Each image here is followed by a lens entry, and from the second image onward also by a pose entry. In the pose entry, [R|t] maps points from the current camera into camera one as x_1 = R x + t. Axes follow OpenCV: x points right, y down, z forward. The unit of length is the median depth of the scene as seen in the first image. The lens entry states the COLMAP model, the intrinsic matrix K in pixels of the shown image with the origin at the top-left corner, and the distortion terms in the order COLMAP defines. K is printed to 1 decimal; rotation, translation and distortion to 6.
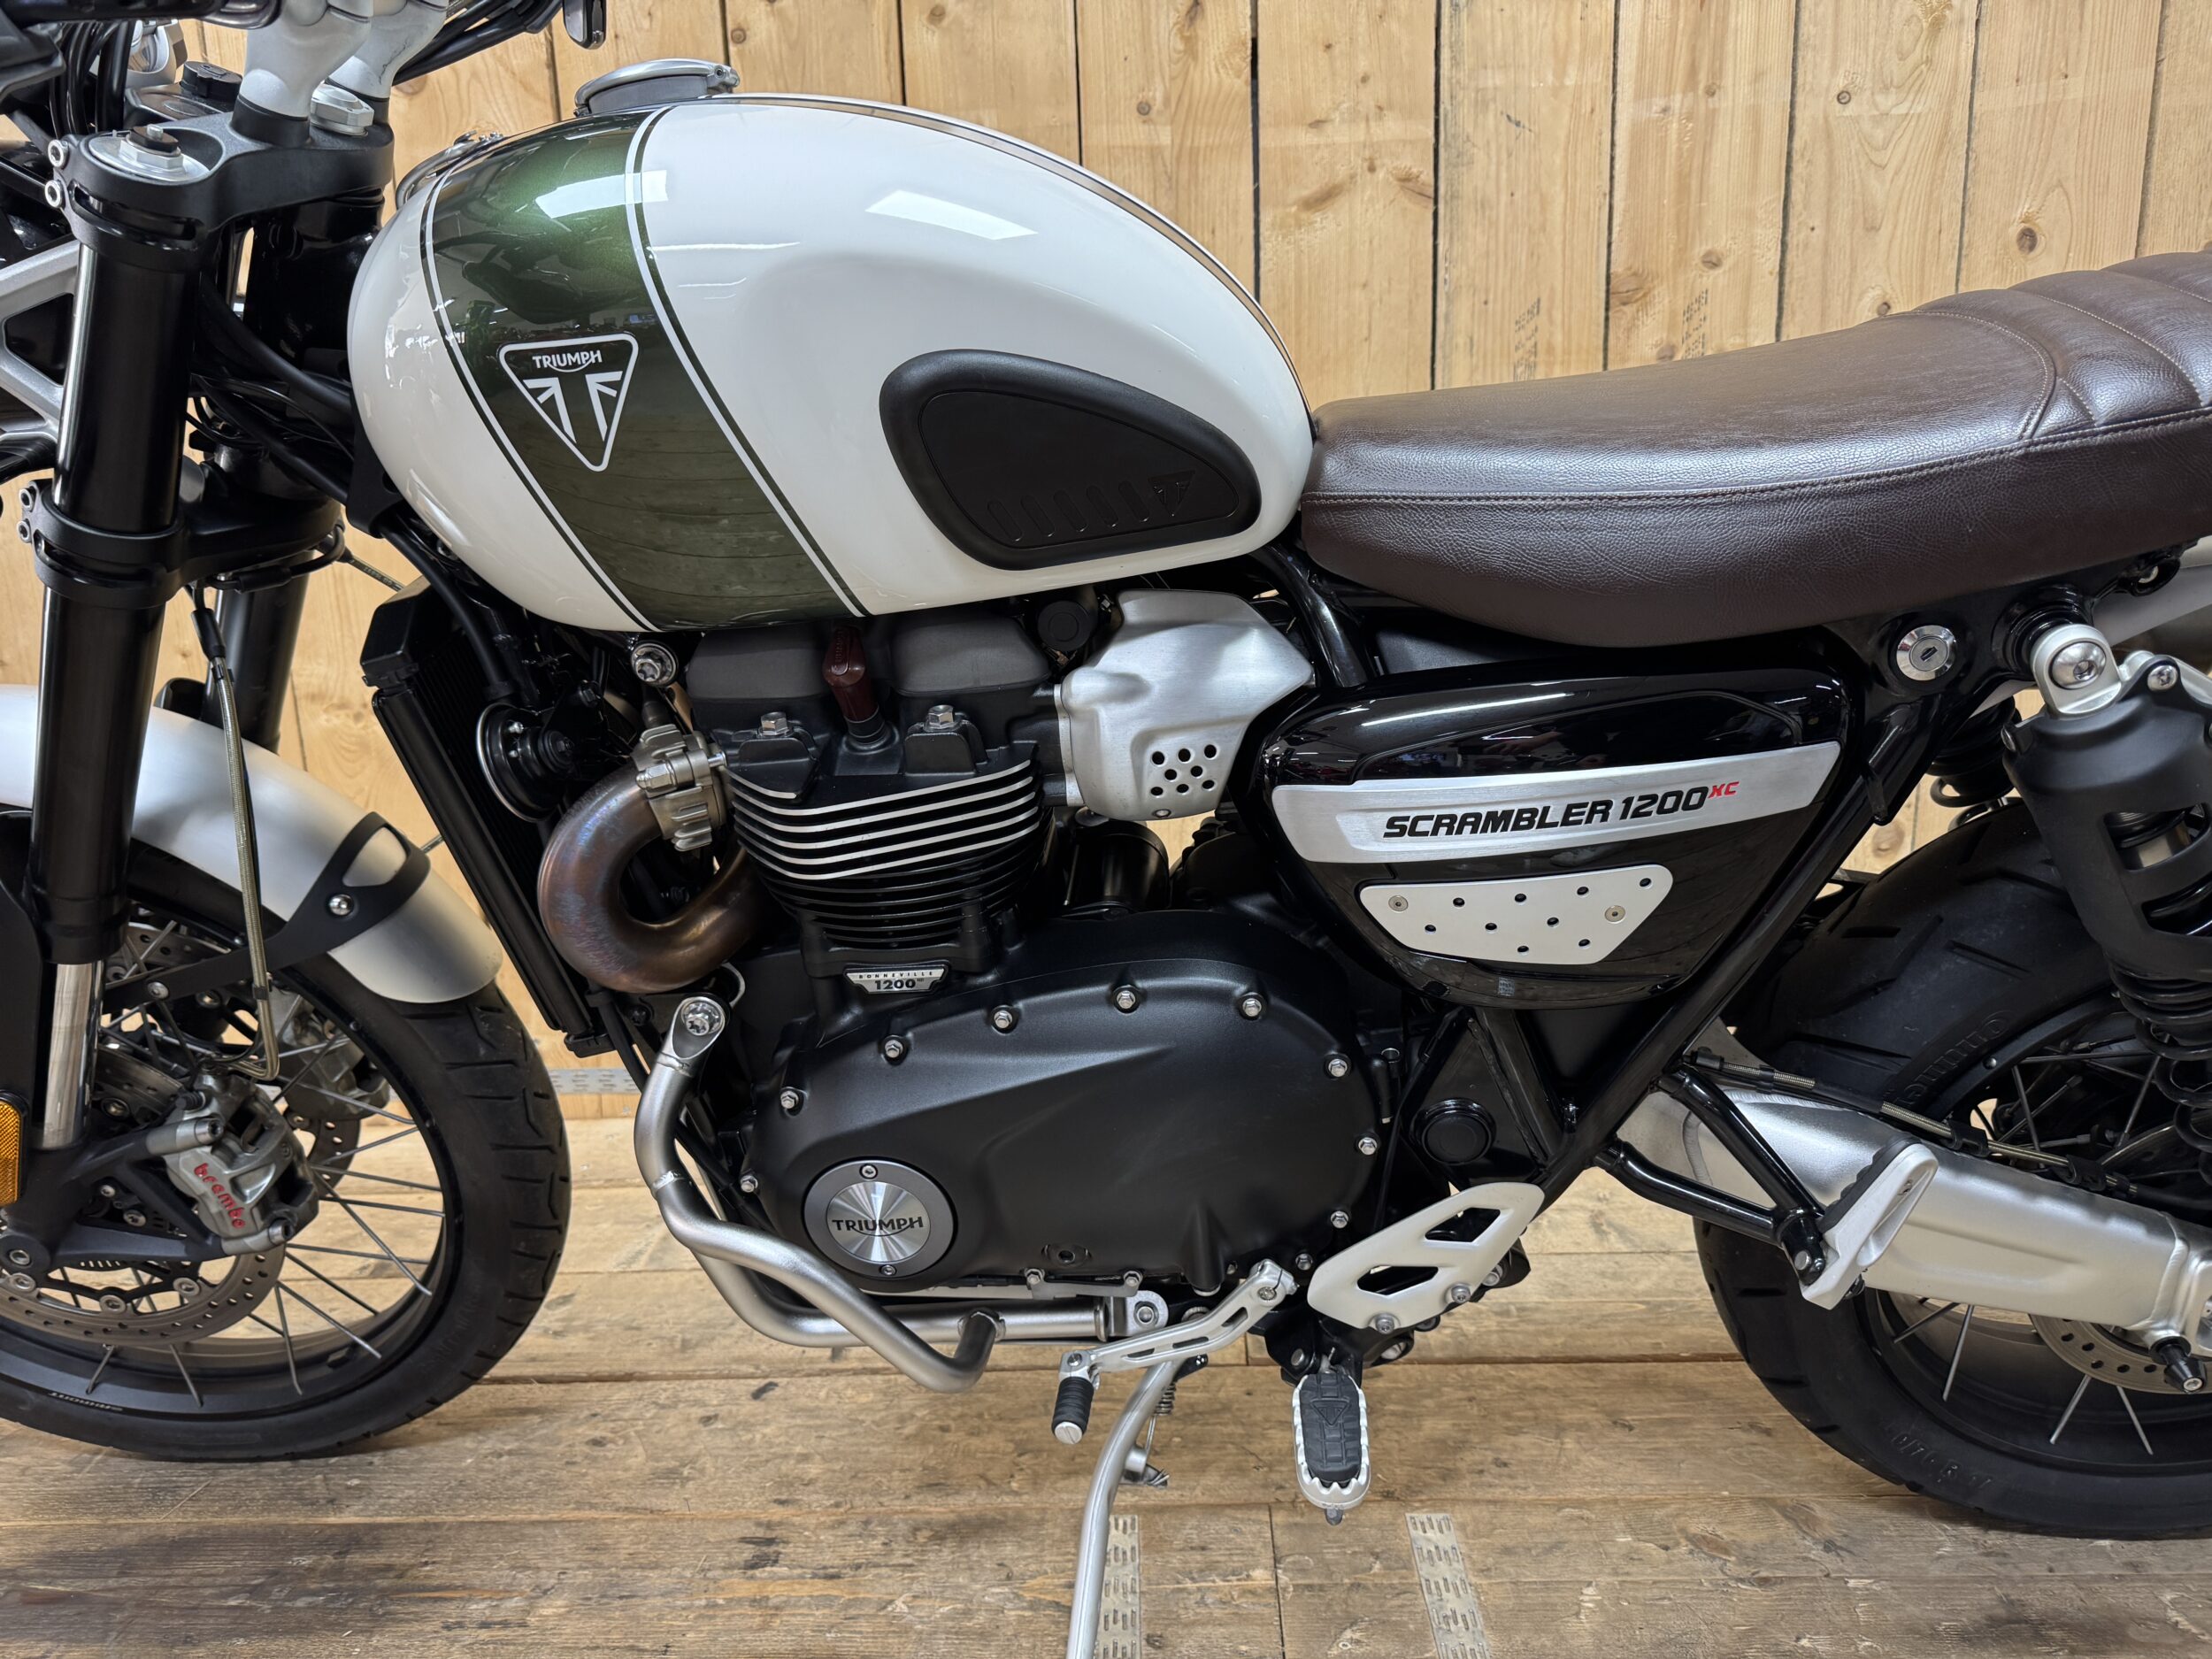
lens RADIAL K [[1578.6, 0, 1098.0], [0, 1578.6, 848.6], [0, 0, 1]] dist [0.010172, -0.017632]
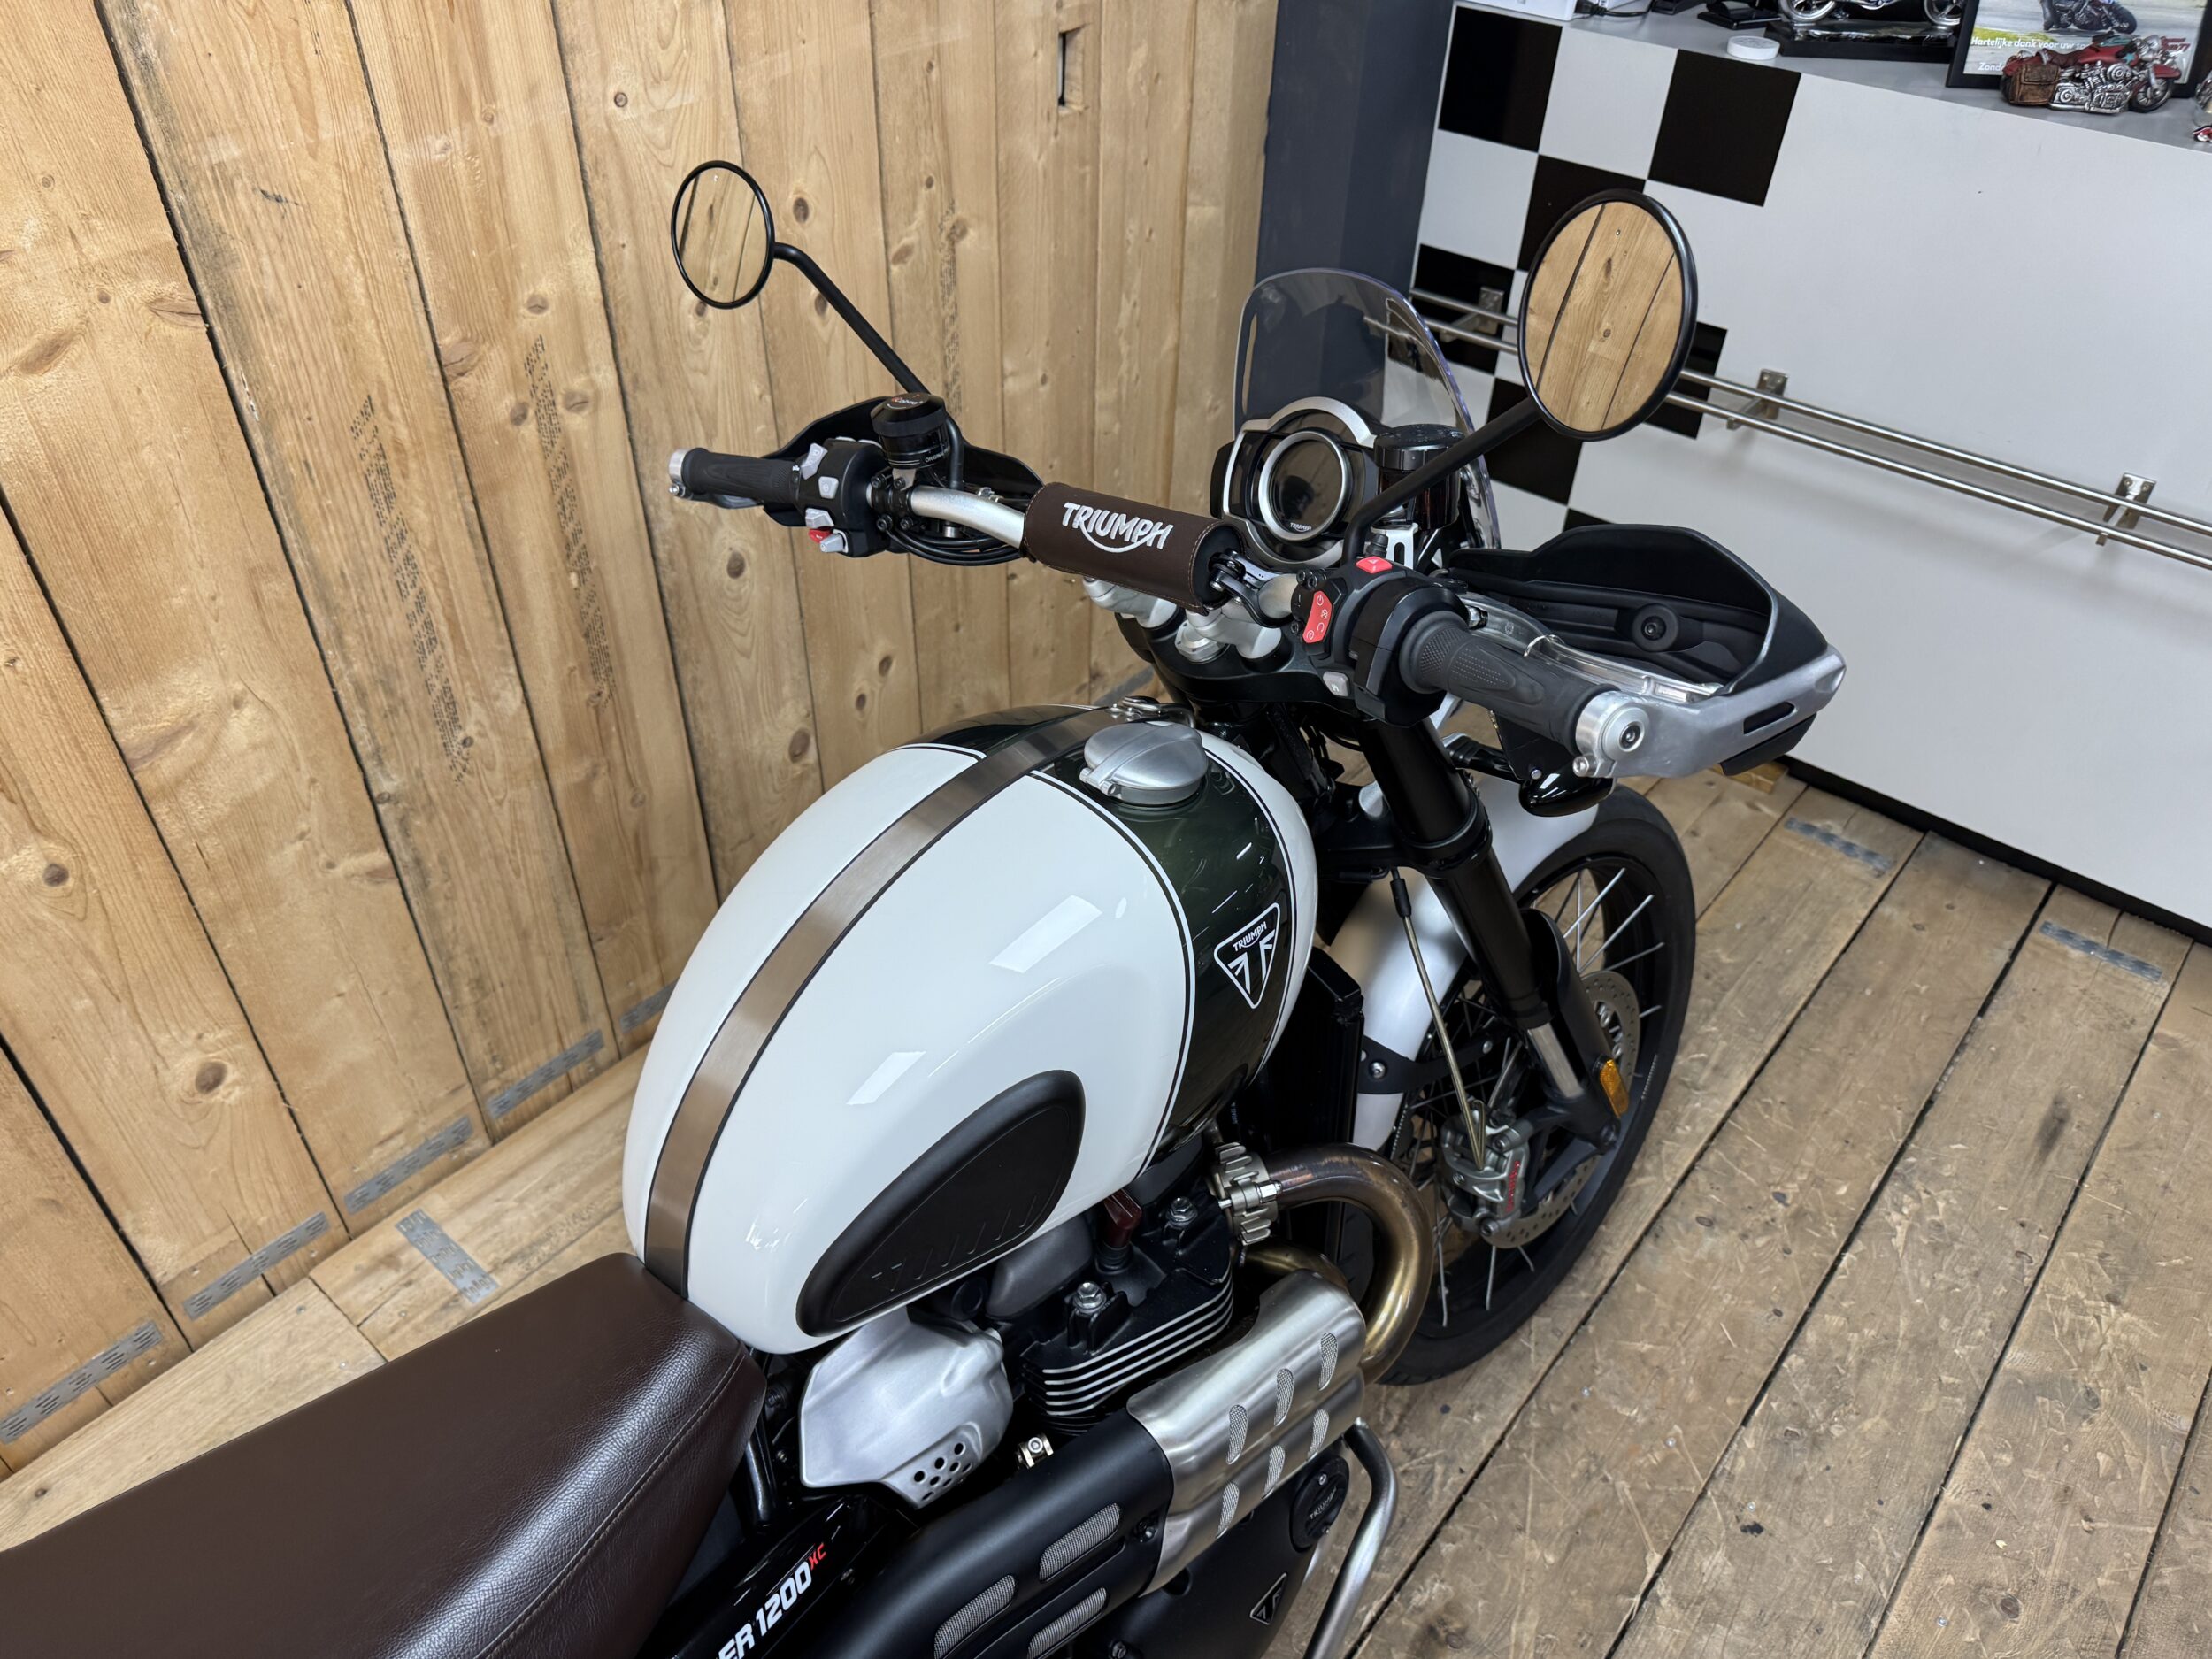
lens RADIAL K [[1578.6, 0, 1100.2], [0, 1578.6, 848.4], [0, 0, 1]] dist [0.010172, -0.017632]
pose [[0.622105, -0.464180, 0.630494, -0.116413], [0.138061, 0.857716, 0.495240, -0.516341], [-0.770665, -0.221045, 0.597675, 0.166457]]
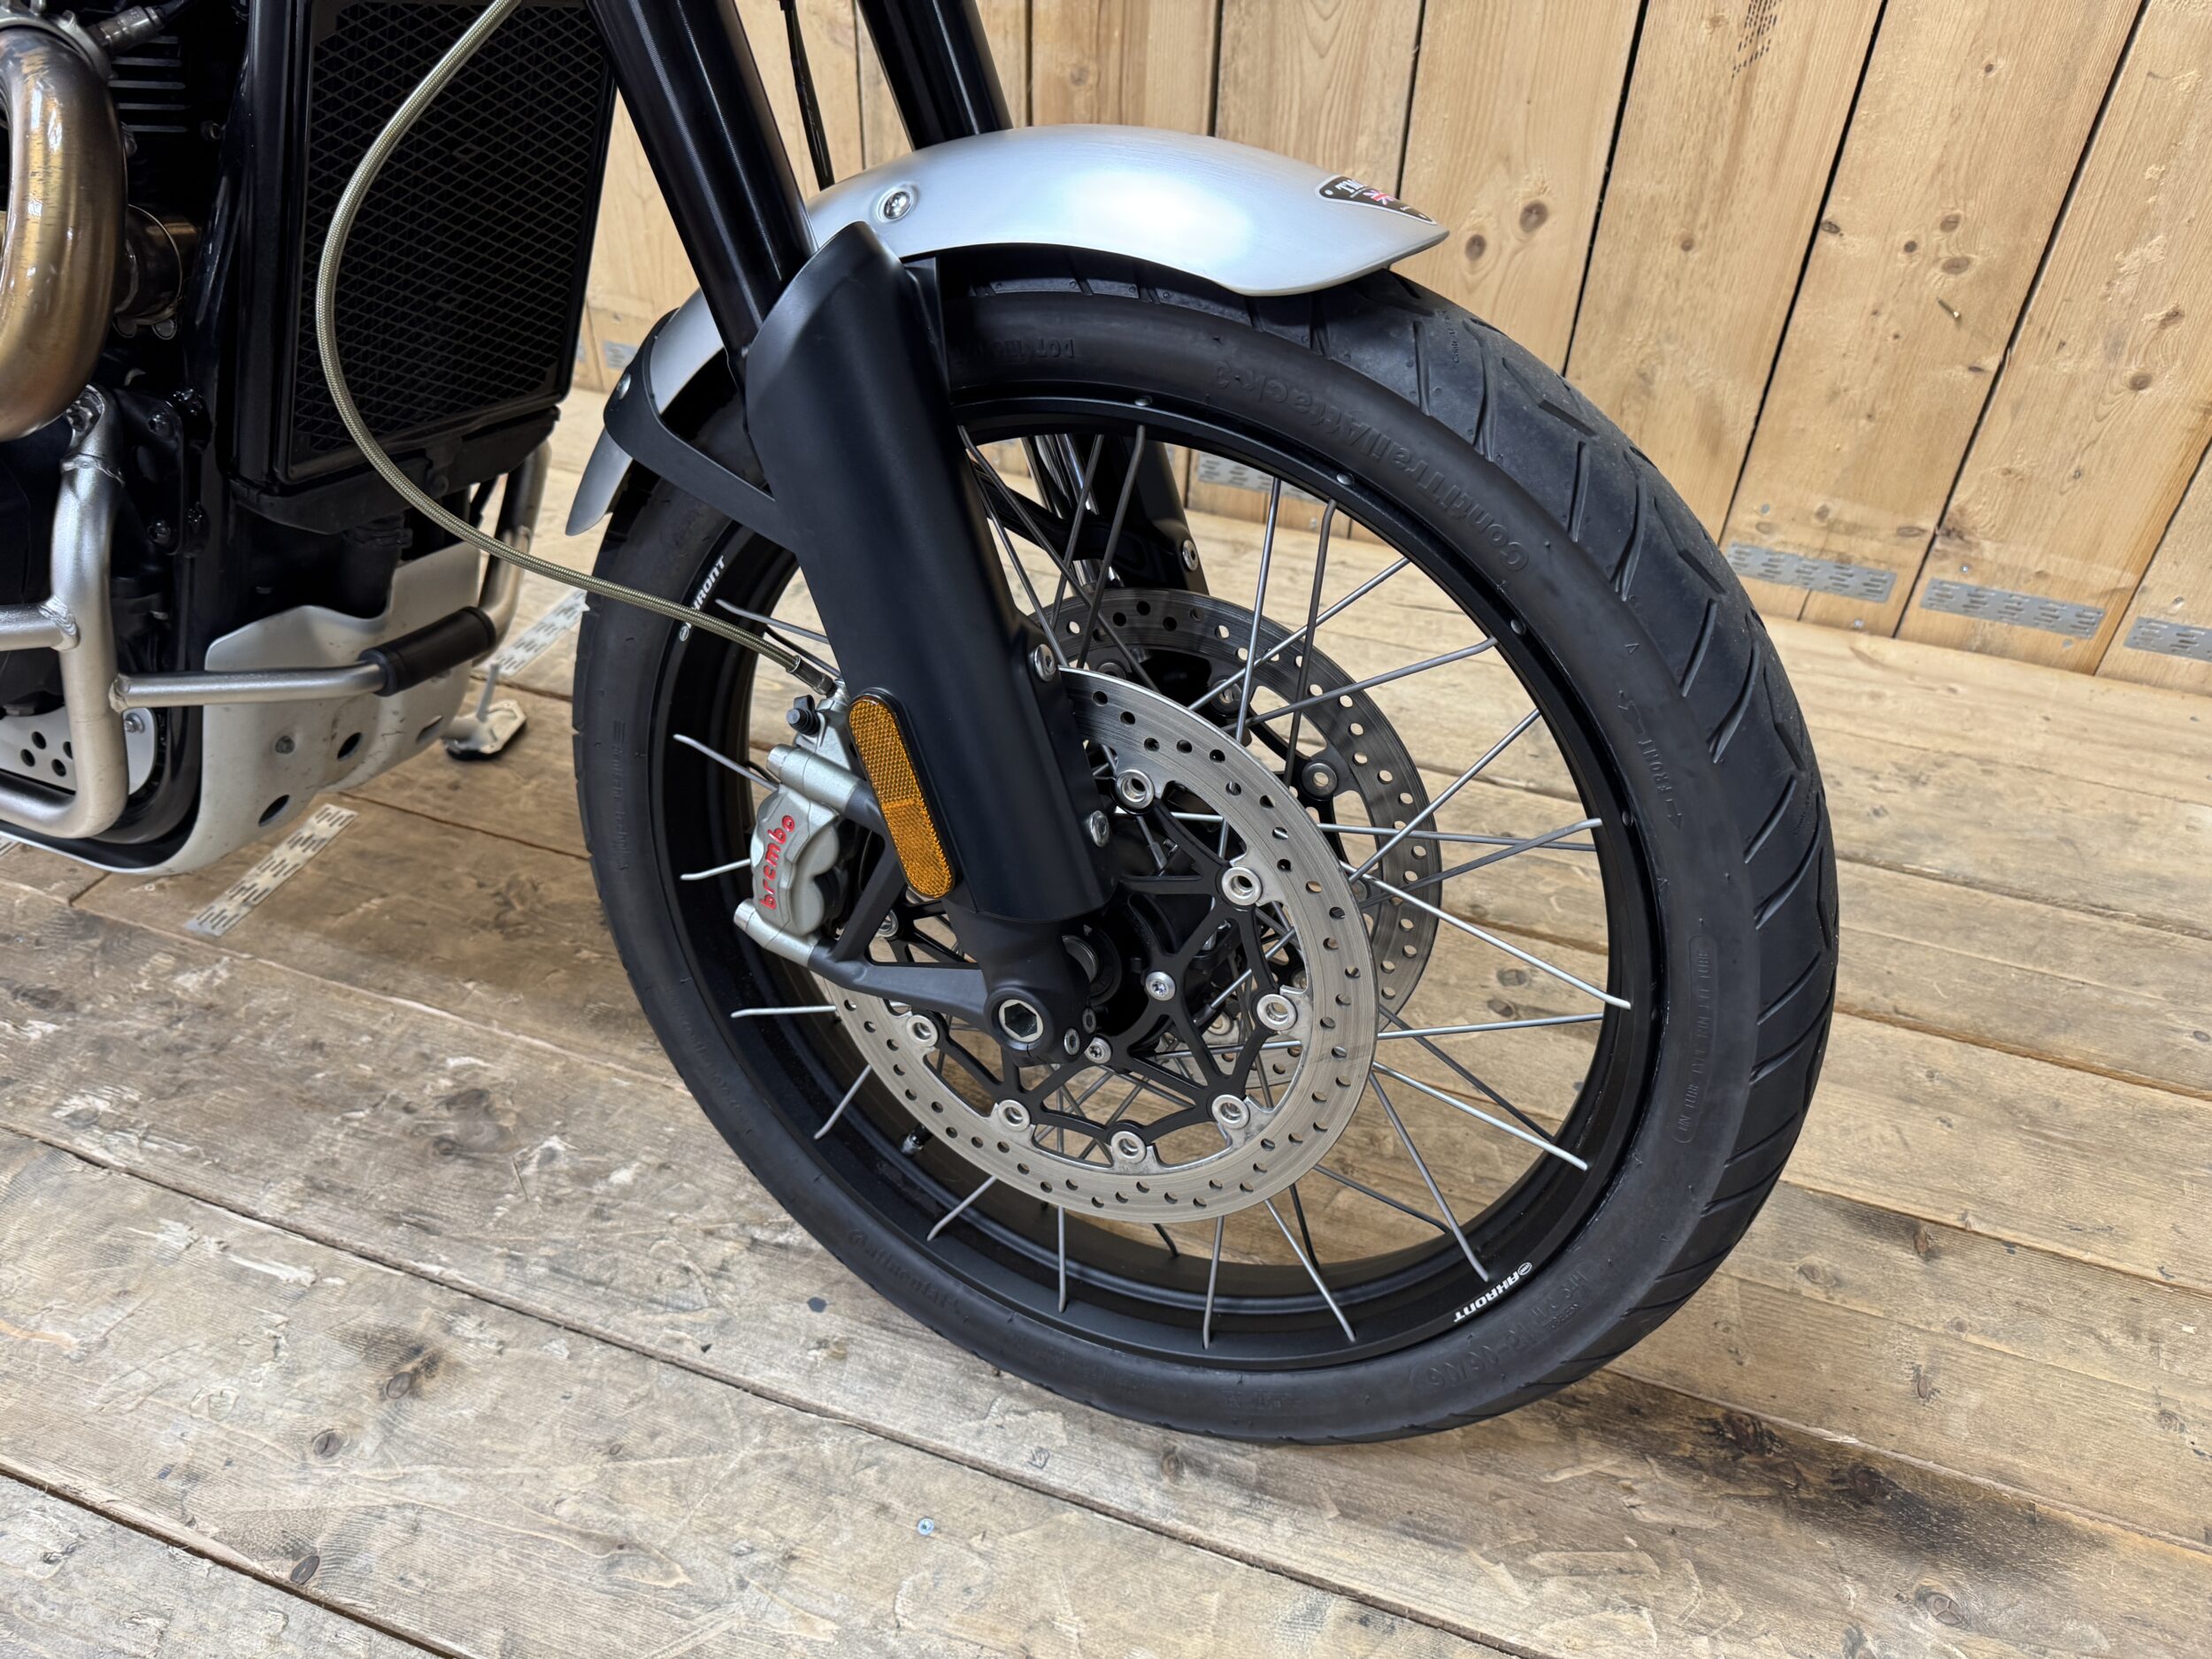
lens RADIAL K [[1578.6, 0, 1117.8], [0, 1578.6, 830.6], [0, 0, 1]] dist [0.010172, -0.017632]
pose [[0.952814, 0.239082, -0.187045, 0.673760], [-0.130930, 0.879598, 0.457345, -0.110288], [0.273867, -0.411275, 0.869396, 0.114538]]
